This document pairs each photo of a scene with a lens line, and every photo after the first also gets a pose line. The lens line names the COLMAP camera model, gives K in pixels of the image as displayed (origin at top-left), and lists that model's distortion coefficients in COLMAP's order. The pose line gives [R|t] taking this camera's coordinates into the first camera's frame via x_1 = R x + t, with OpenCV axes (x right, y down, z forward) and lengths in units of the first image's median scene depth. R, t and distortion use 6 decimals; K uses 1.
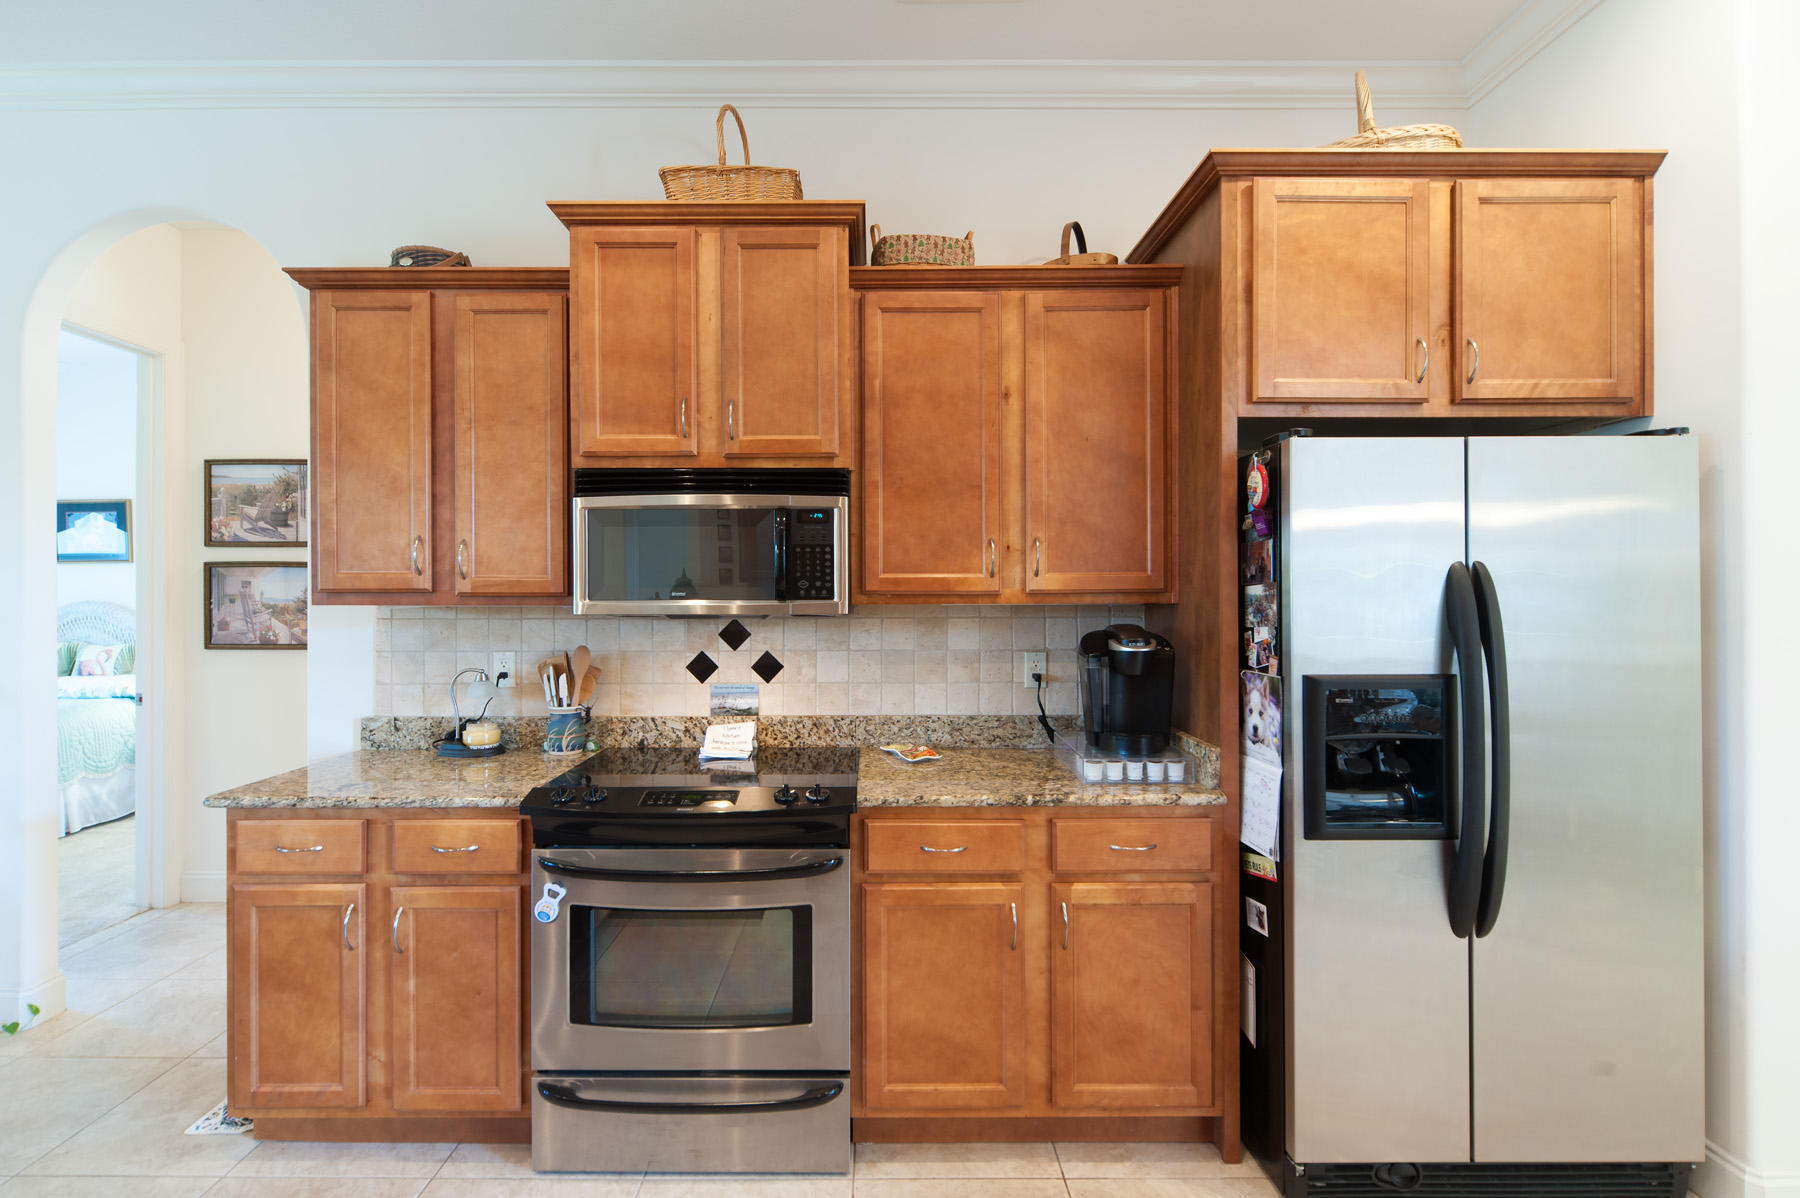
lens RADIAL K [[827.0, 0, 893.3], [0, 827.0, 589.7], [0, 0, 1]] dist [-0.002419, 0.000131]
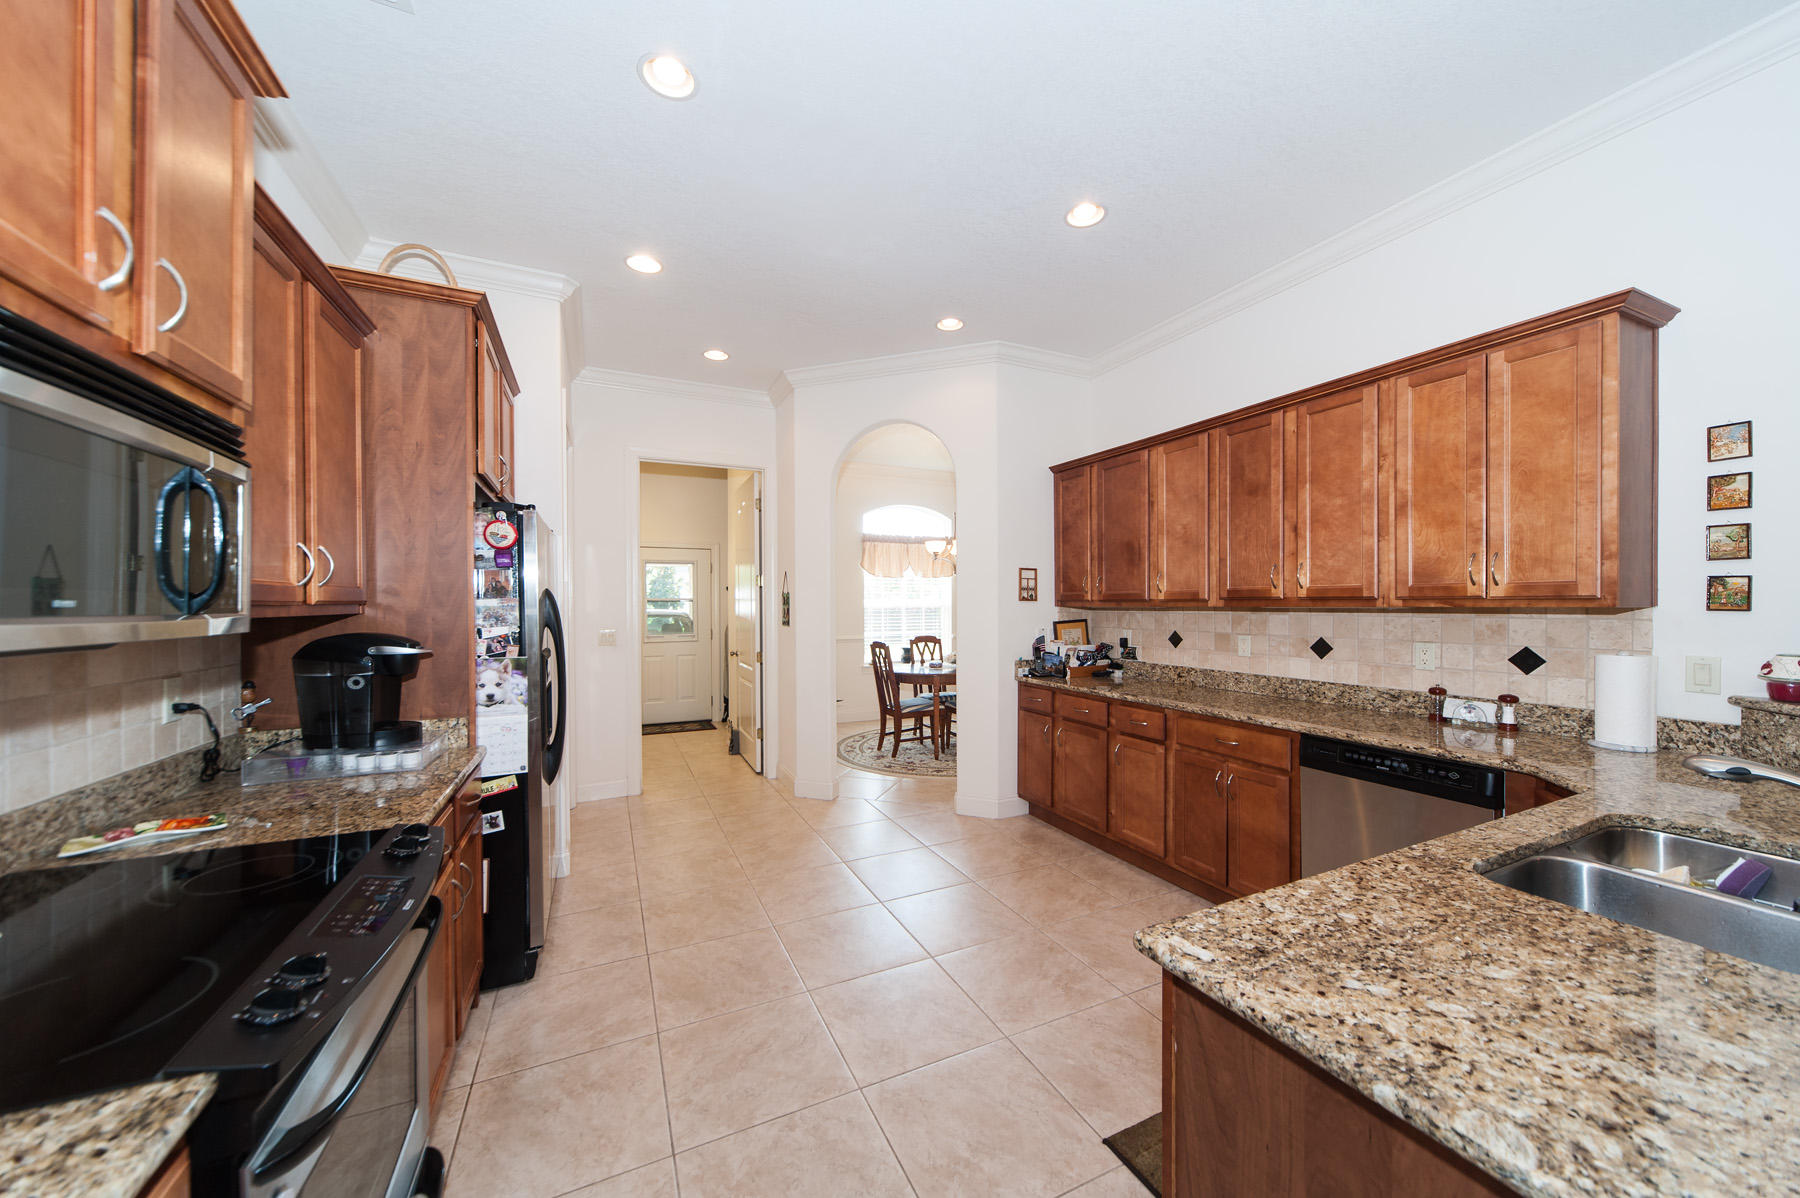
lens RADIAL K [[638.9, 0, 900.0], [0, 638.9, 604.7], [0, 0, 1]] dist [-0.003491, -0.000835]
pose [[-0.415359, 0.001906, 0.909656, -0.778523], [-0.001075, 0.999996, -0.002586, 0.005555], [-0.909657, -0.002052, -0.415355, 0.693039]]
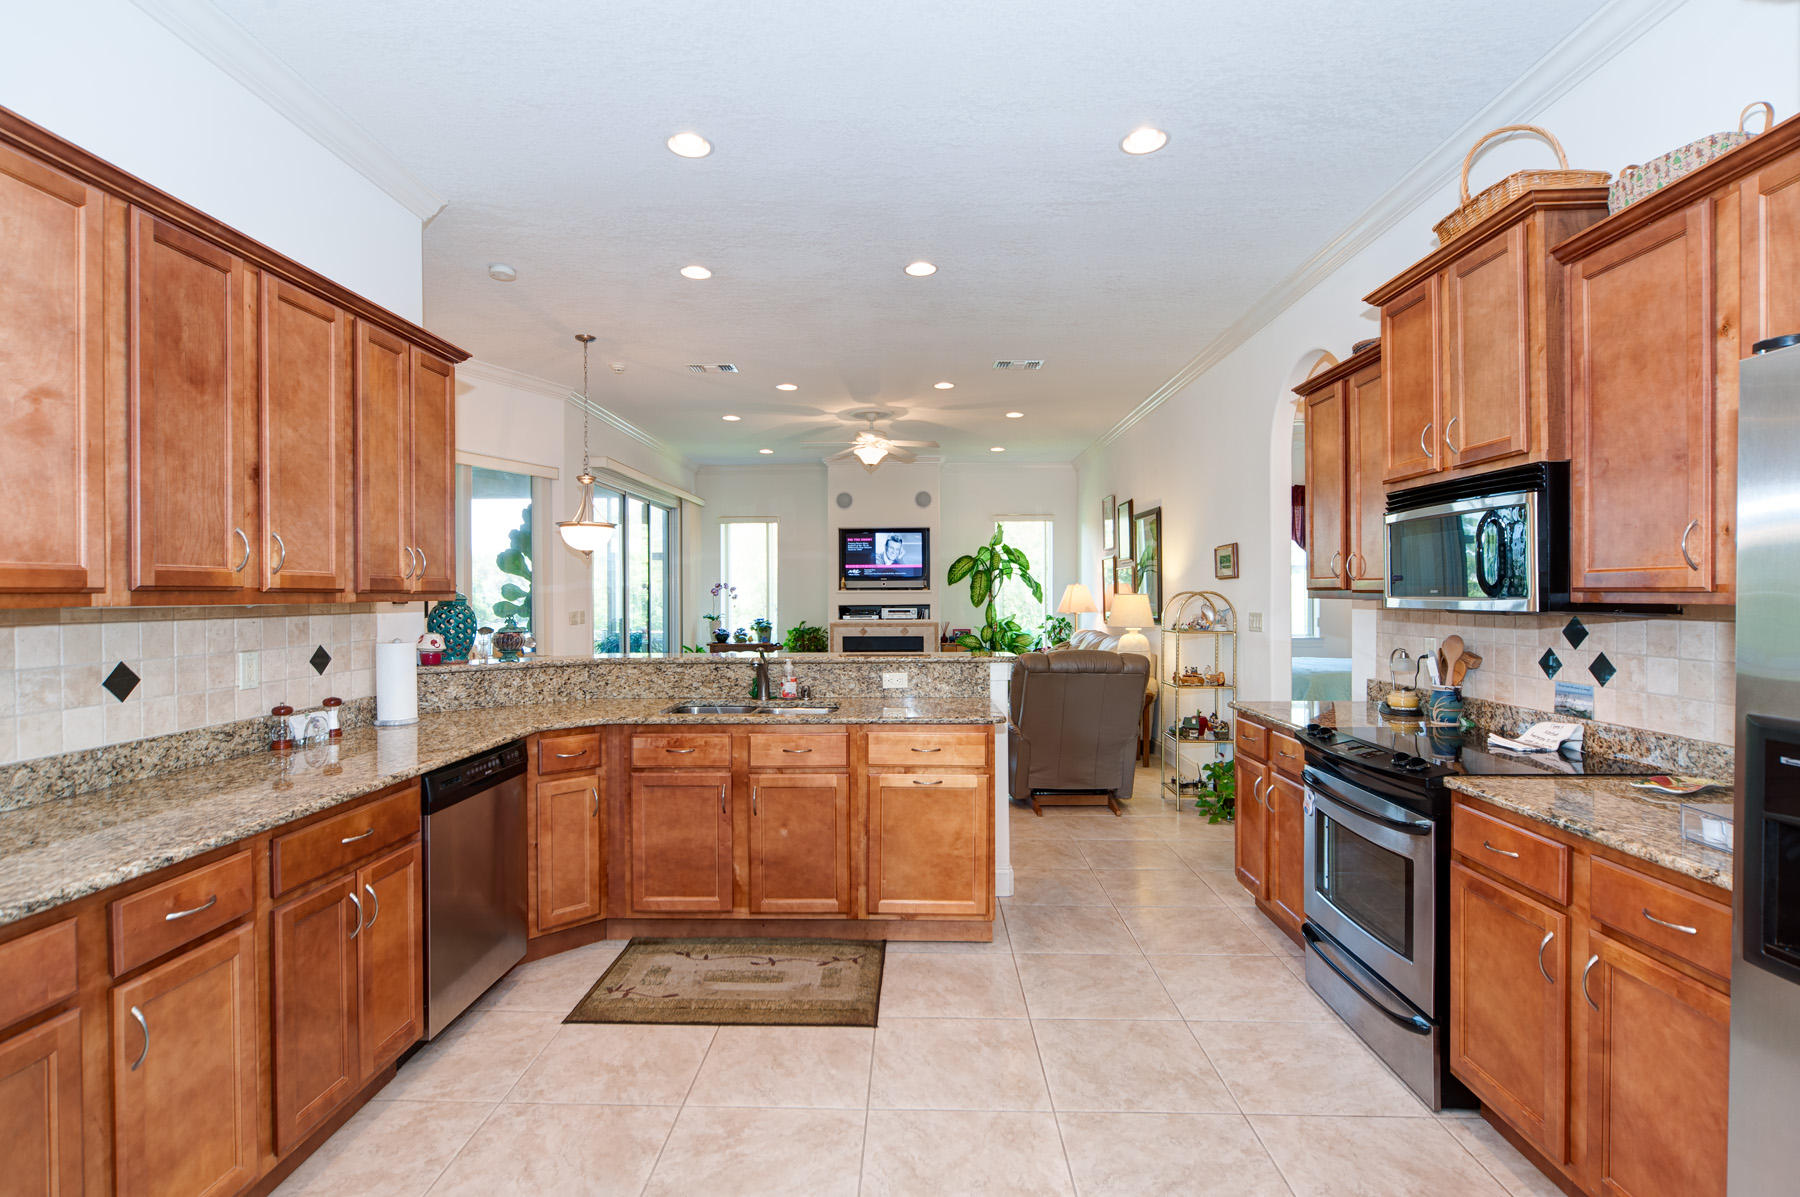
lens RADIAL K [[930.4, 0, 903.0], [0, 930.4, 596.2], [0, 0, 1]] dist [0.001358, 0.000587]
pose [[-0.030064, 0.007604, -0.999519, 1.022932], [0.009423, 0.999929, 0.007324, -0.004306], [0.999504, -0.009199, -0.030133, 0.275105]]
